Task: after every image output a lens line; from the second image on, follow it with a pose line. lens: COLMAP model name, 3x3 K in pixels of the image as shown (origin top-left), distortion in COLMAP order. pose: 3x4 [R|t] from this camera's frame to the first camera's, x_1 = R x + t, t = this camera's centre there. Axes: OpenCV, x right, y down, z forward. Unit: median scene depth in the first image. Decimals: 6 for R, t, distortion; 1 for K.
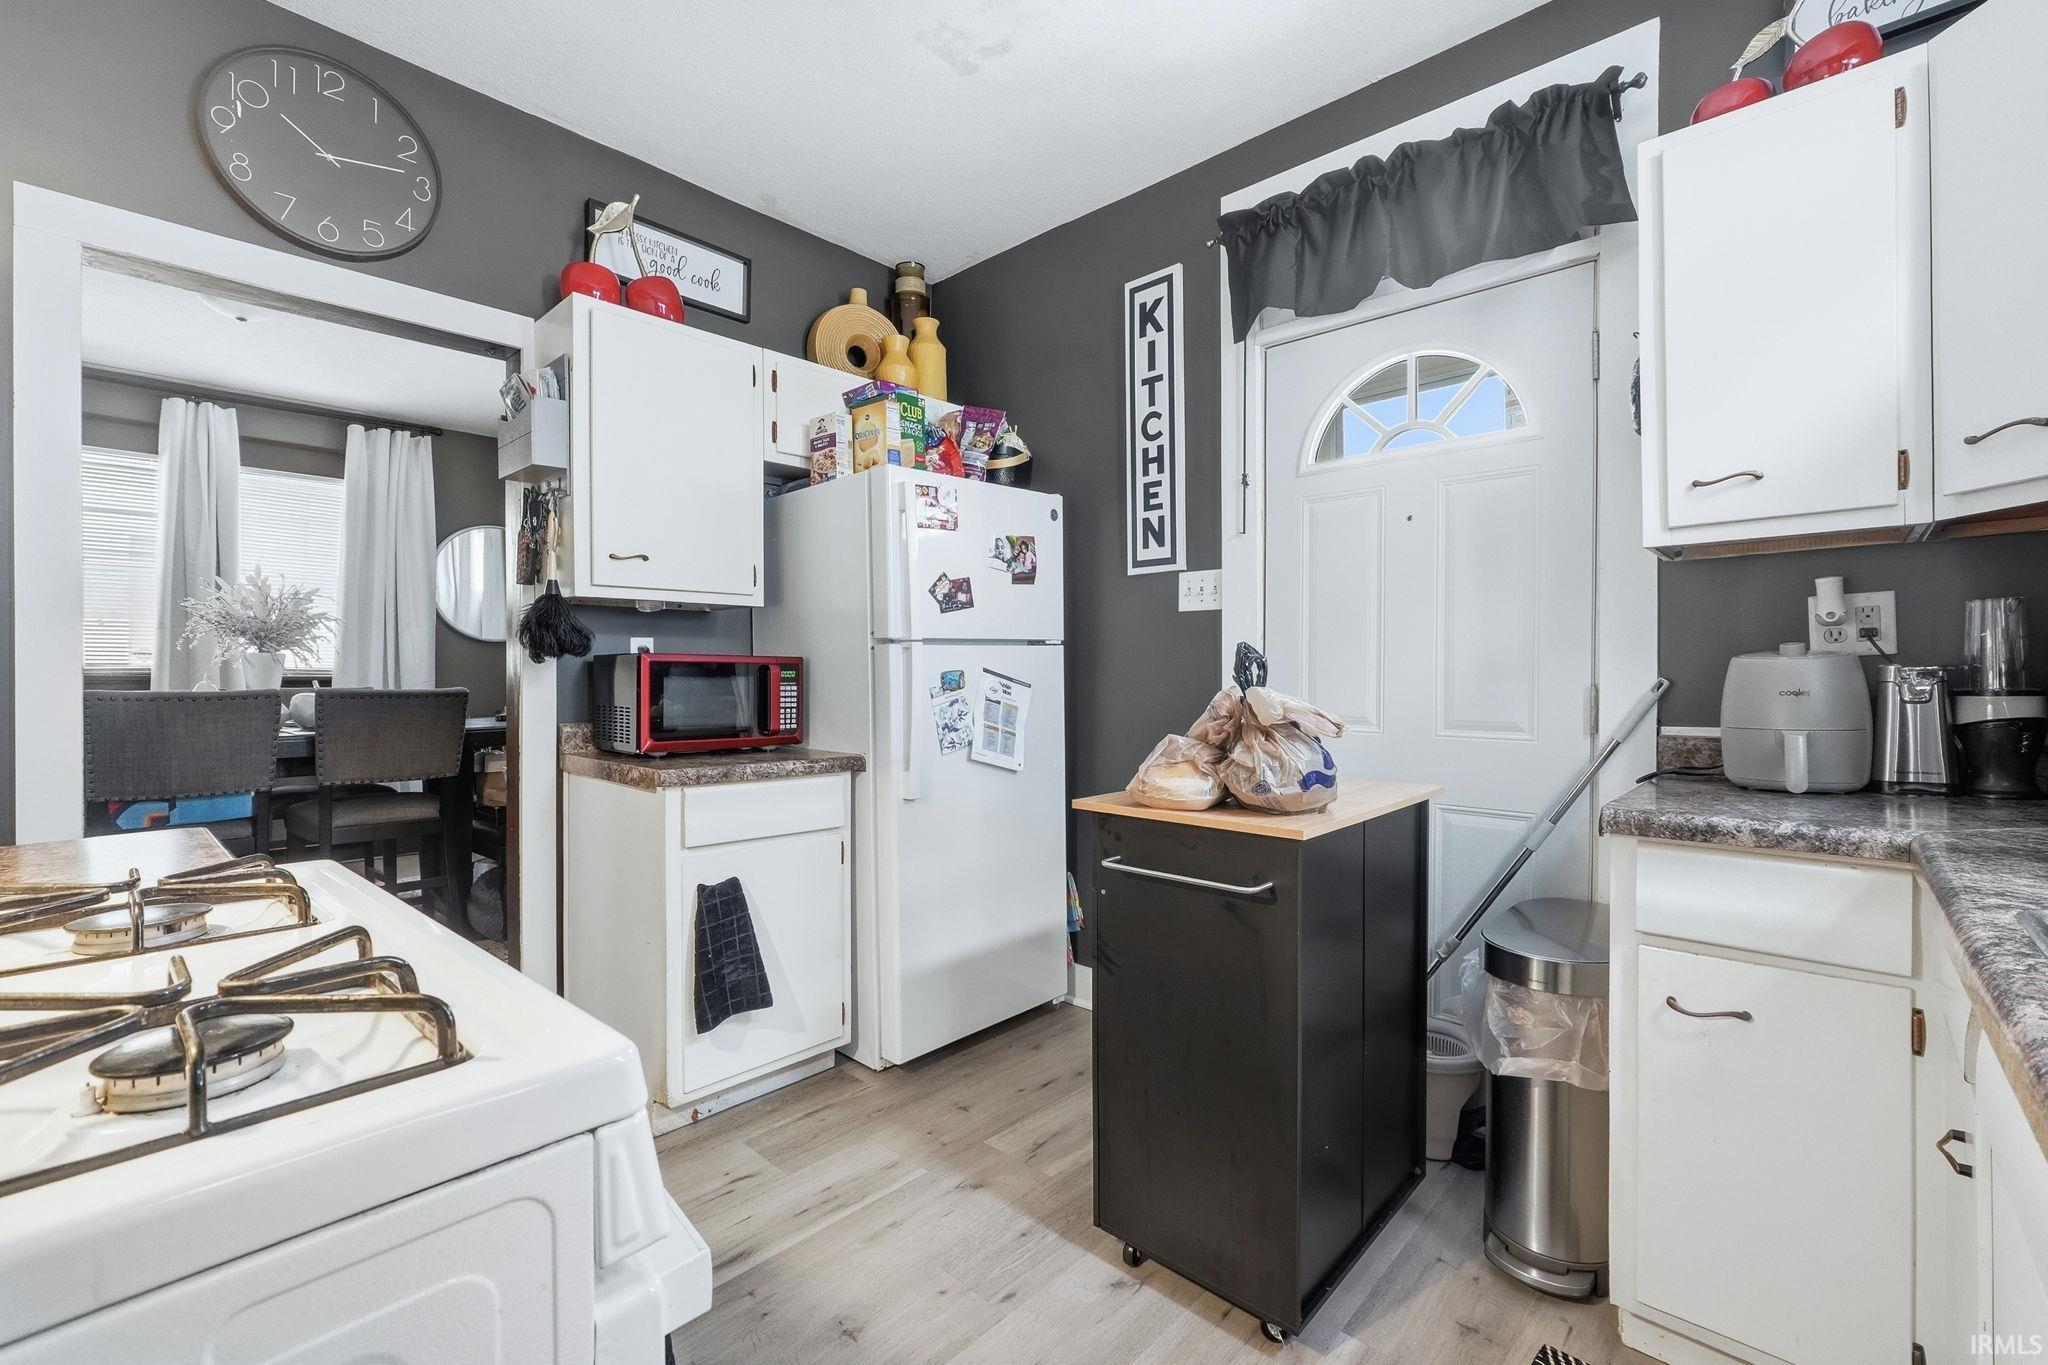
lens RADIAL K [[876.6, 0, 1040.7], [0, 876.6, 693.3], [0, 0, 1]] dist [-0.002844, -0.000733]
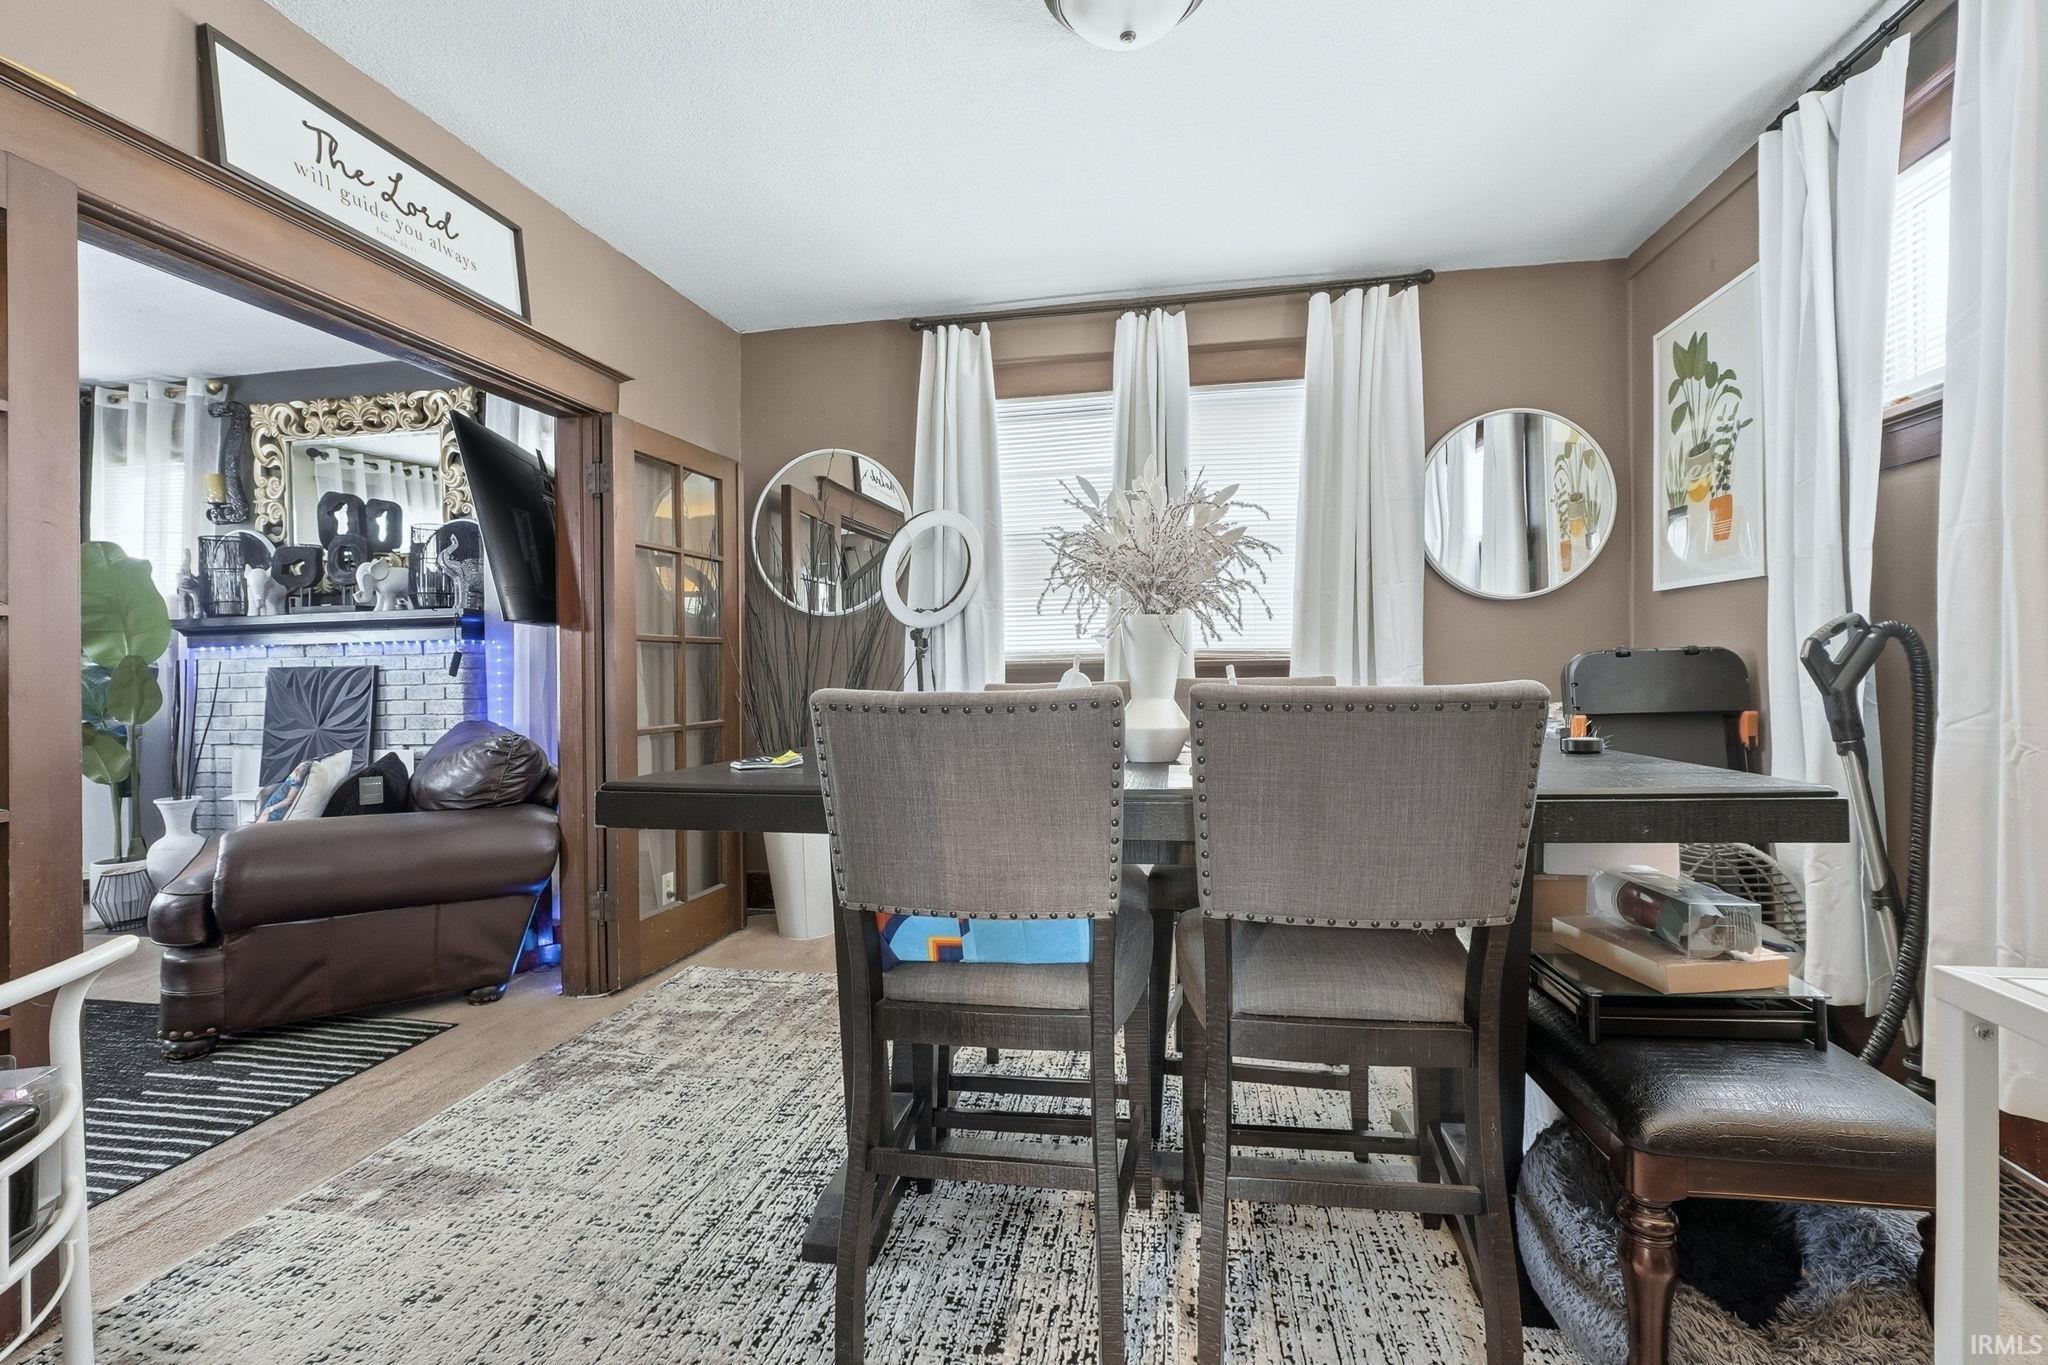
lens RADIAL K [[876.6, 0, 1040.7], [0, 876.6, 693.3], [0, 0, 1]] dist [-0.002844, -0.000733]
pose [[0.545197, 0.008053, -0.838270, -0.363301], [-0.004740, 0.999967, 0.006524, -0.002557], [0.838295, 0.000416, 0.545217, 0.496113]]
